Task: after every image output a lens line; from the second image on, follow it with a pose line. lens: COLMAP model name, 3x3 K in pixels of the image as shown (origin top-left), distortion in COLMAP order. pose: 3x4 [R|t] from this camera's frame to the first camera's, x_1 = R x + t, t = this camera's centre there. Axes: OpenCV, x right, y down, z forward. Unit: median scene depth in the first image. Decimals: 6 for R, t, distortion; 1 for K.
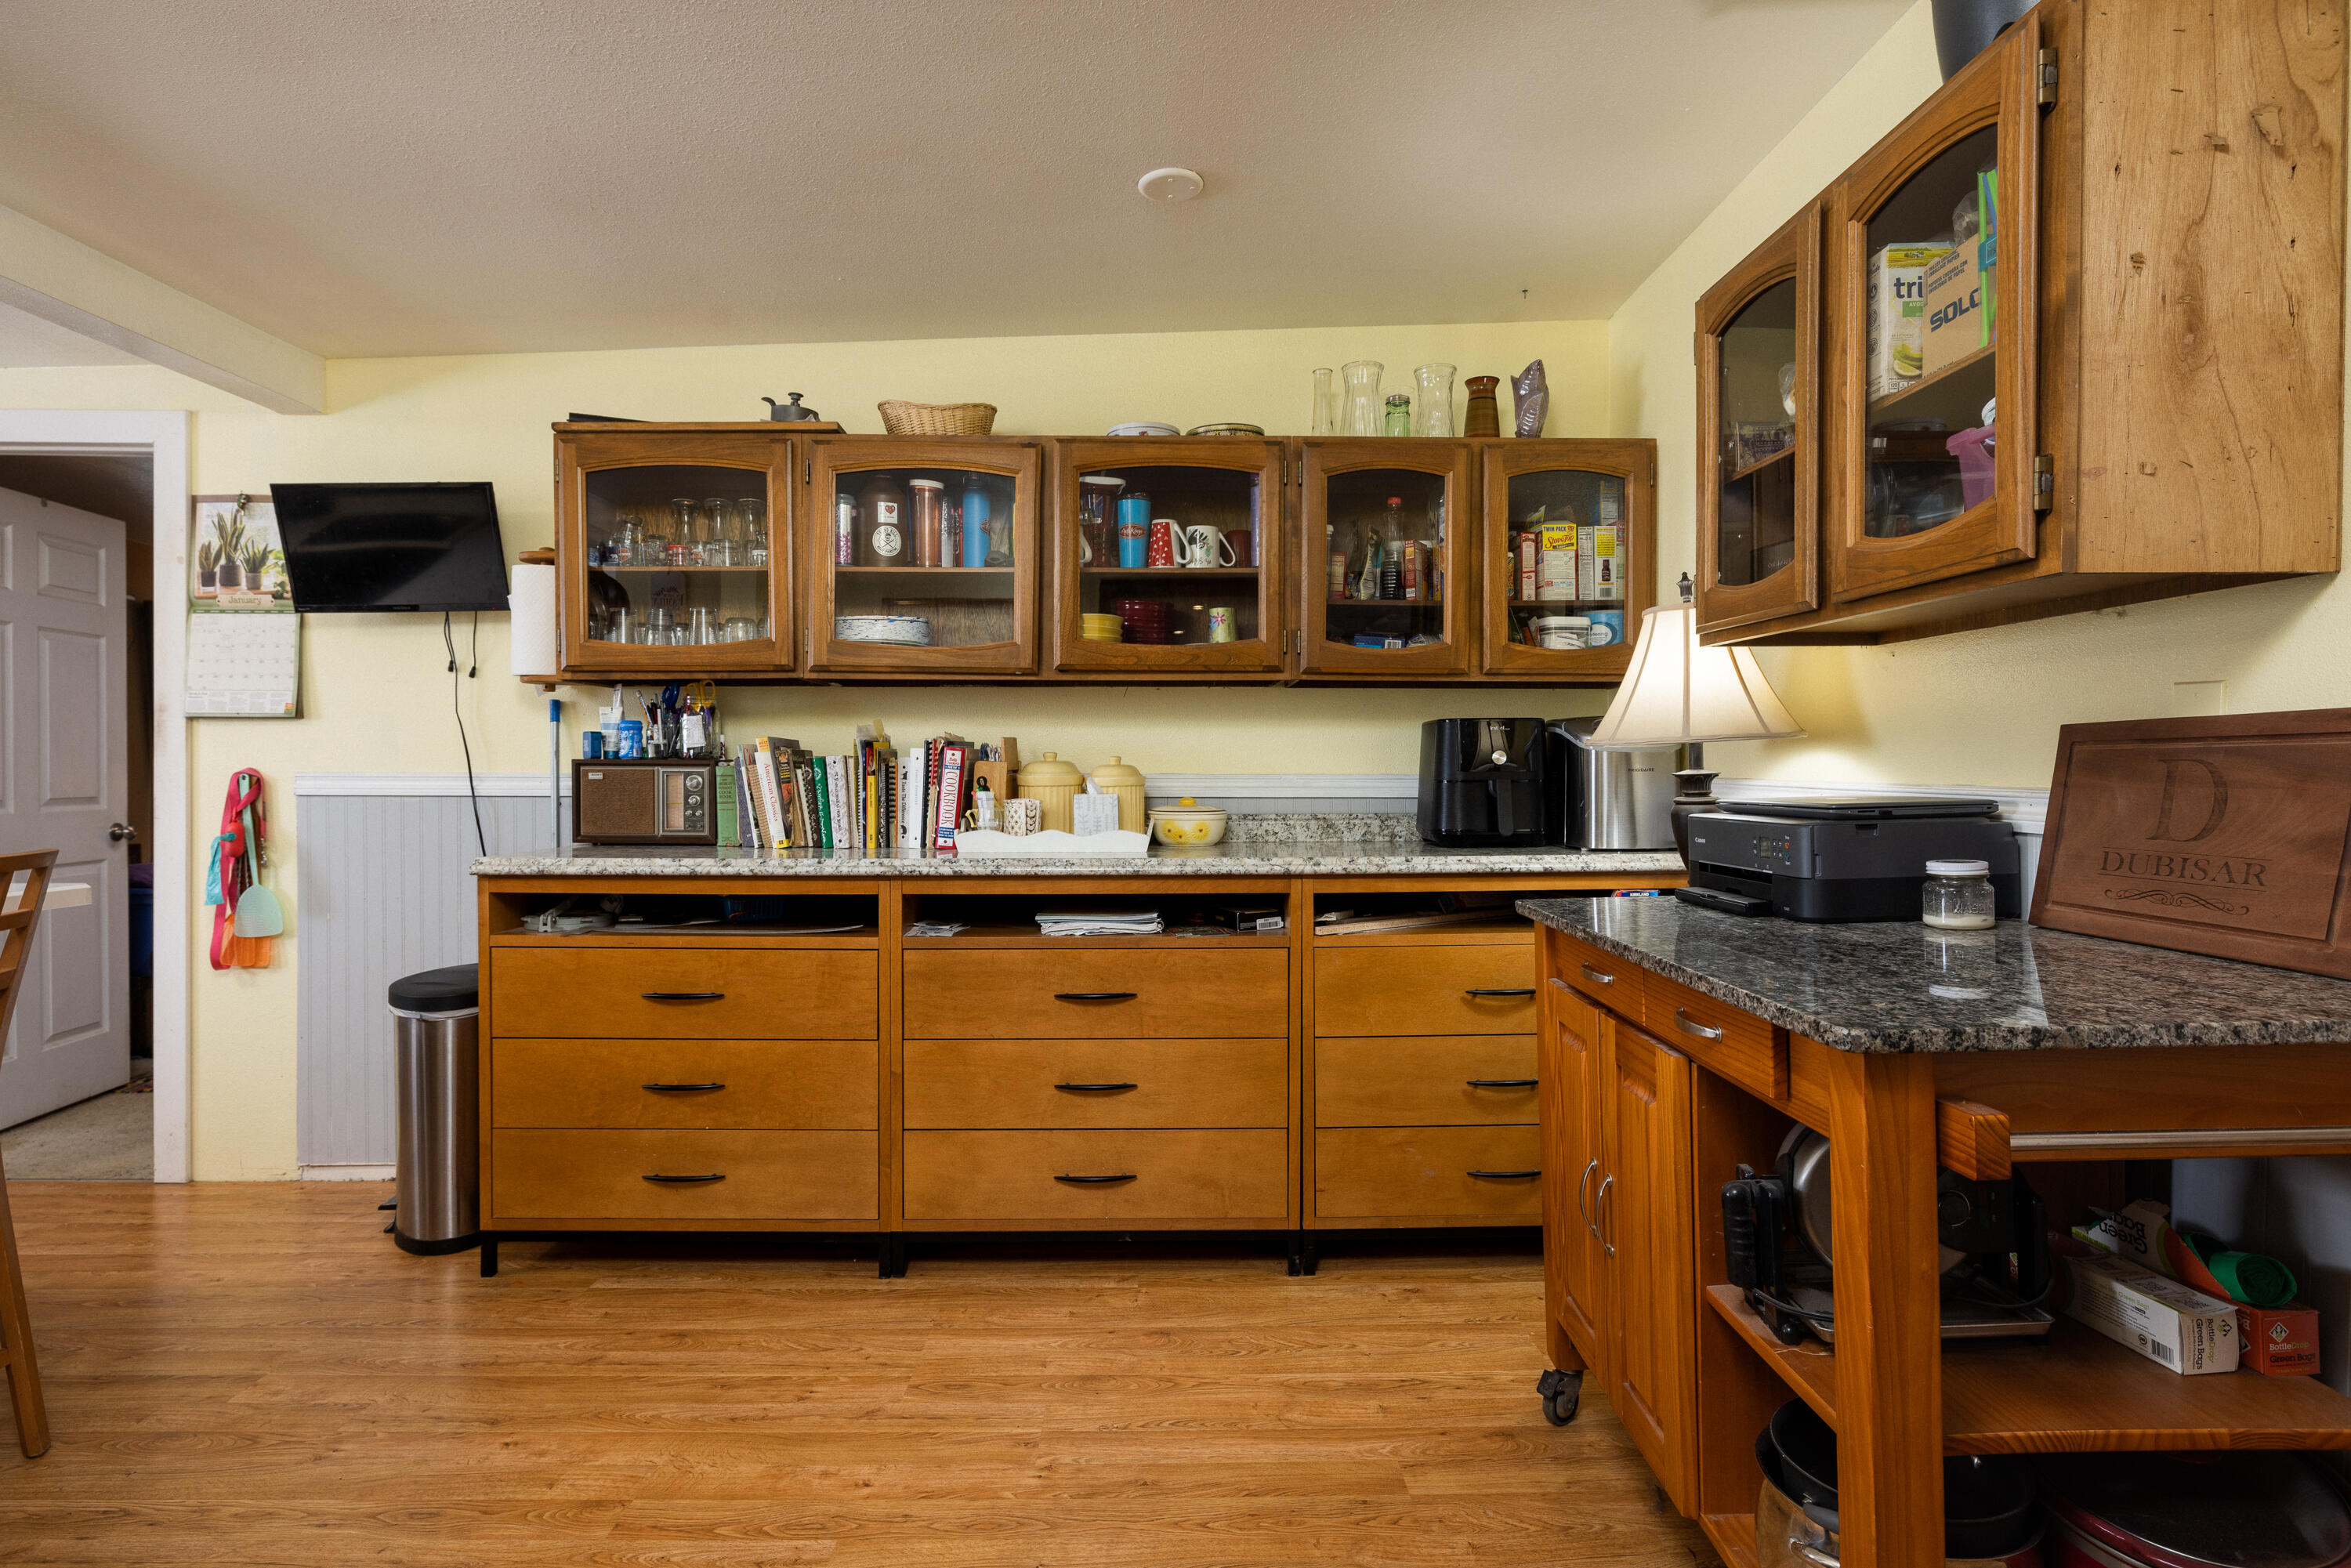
lens RADIAL K [[1207.4, 0, 1175.5], [0, 1207.4, 784.0], [0, 0, 1]] dist [0.001039, 0.000340]
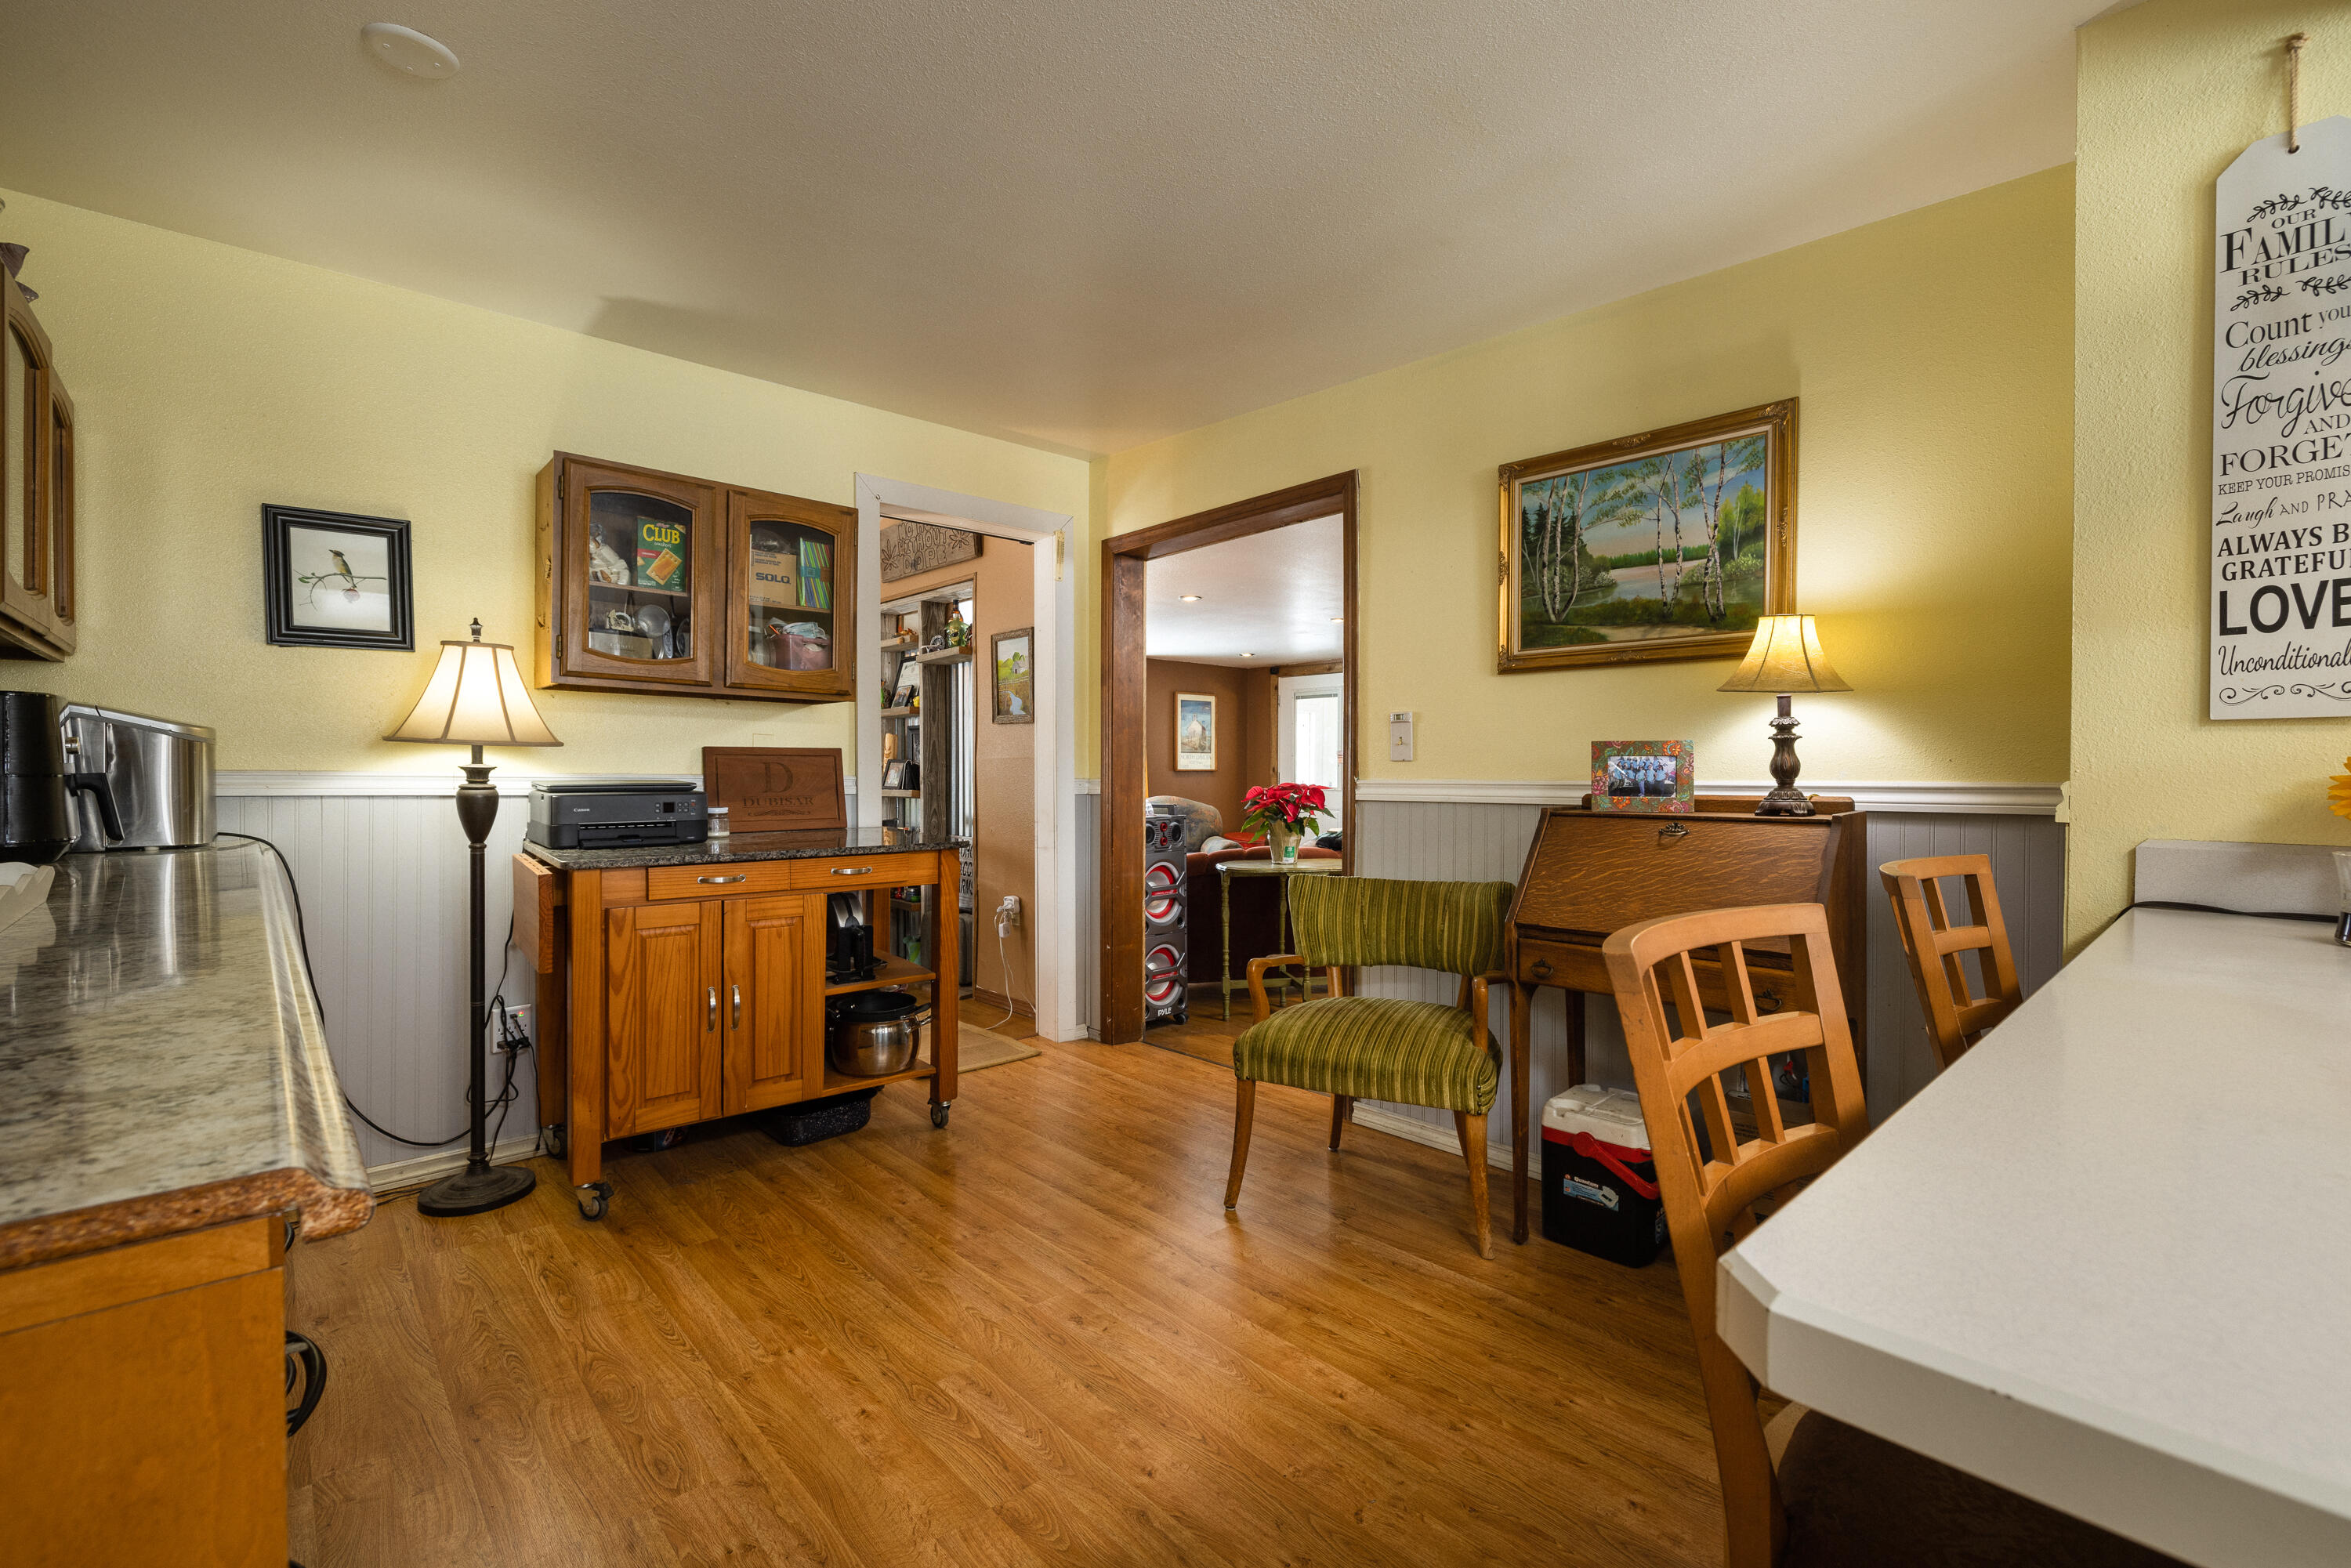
lens RADIAL K [[1013.2, 0, 1186.1], [0, 1013.2, 778.6], [0, 0, 1]] dist [-0.000025, 0.000167]
pose [[-0.671884, -0.006412, 0.740629, -0.702170], [0.007920, 0.999843, 0.015840, -0.005364], [-0.740614, 0.016508, -0.671728, 0.863690]]
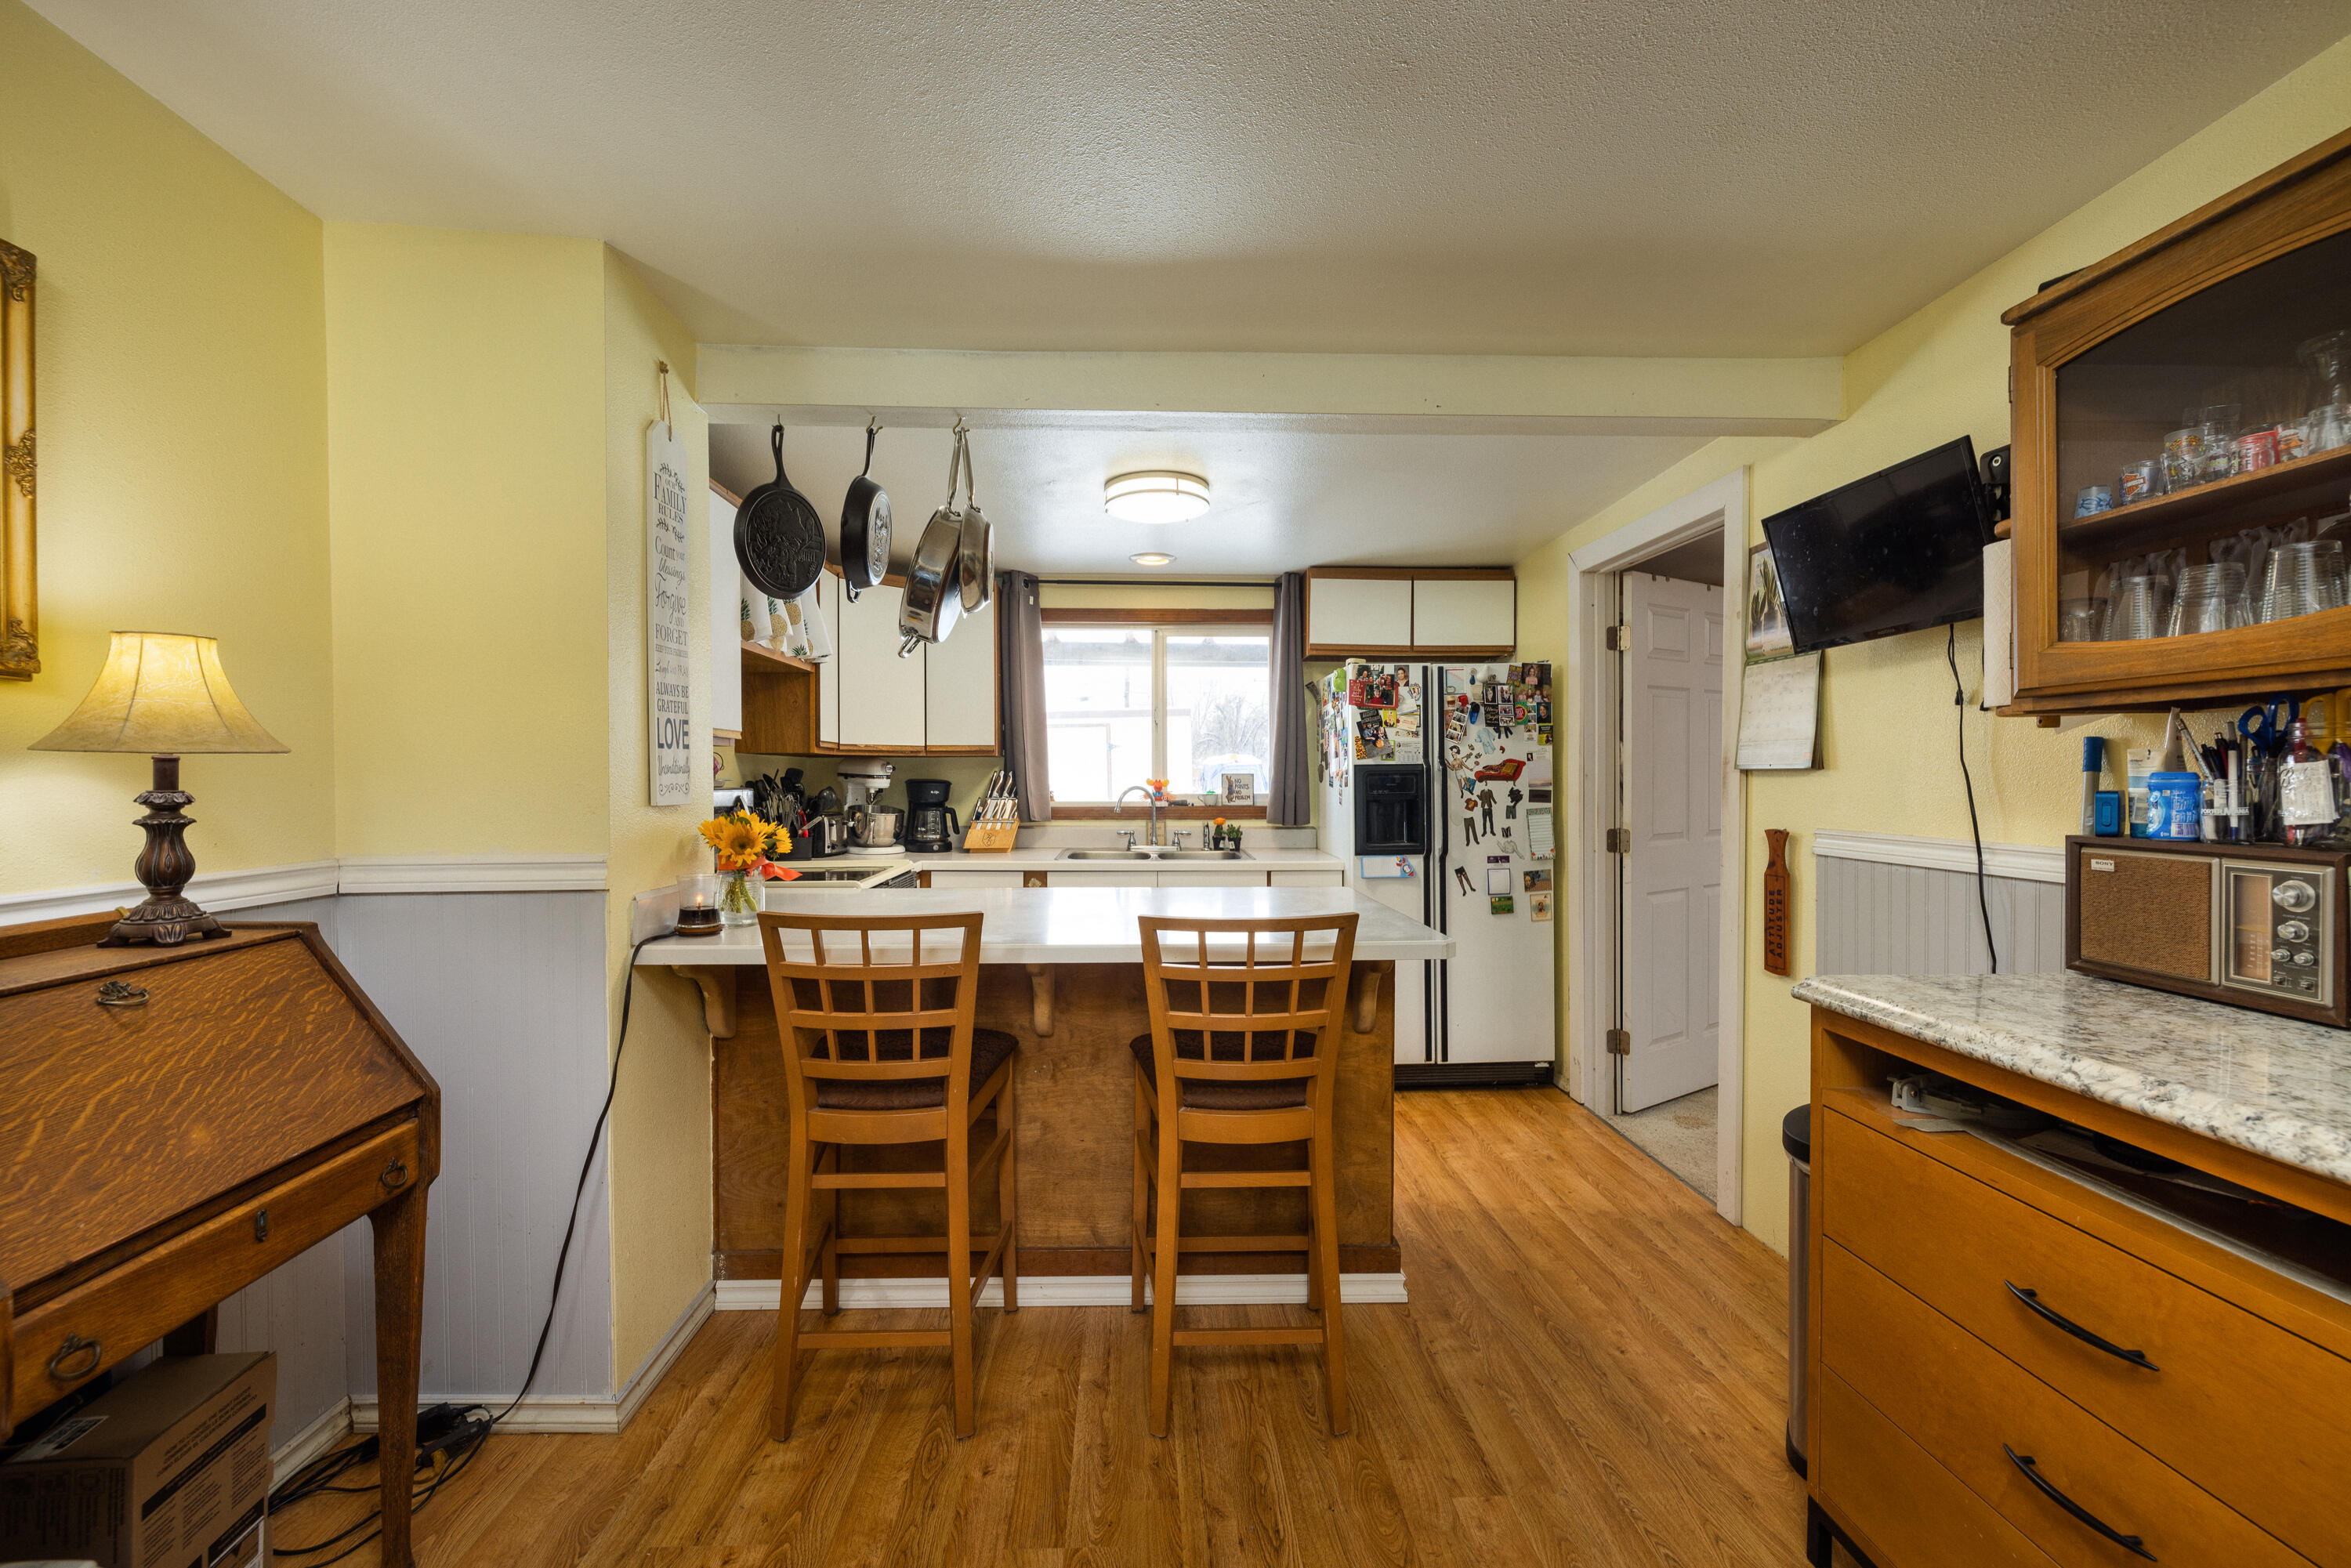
lens RADIAL K [[993.6, 0, 1175.5], [0, 993.6, 784.0], [0, 0, 1]] dist [0.002251, 0.000411]
pose [[0.030293, 0.007181, -0.999515, 0.001570], [-0.011818, 0.999907, 0.006826, -0.044874], [0.999471, 0.011605, 0.030375, 0.521549]]
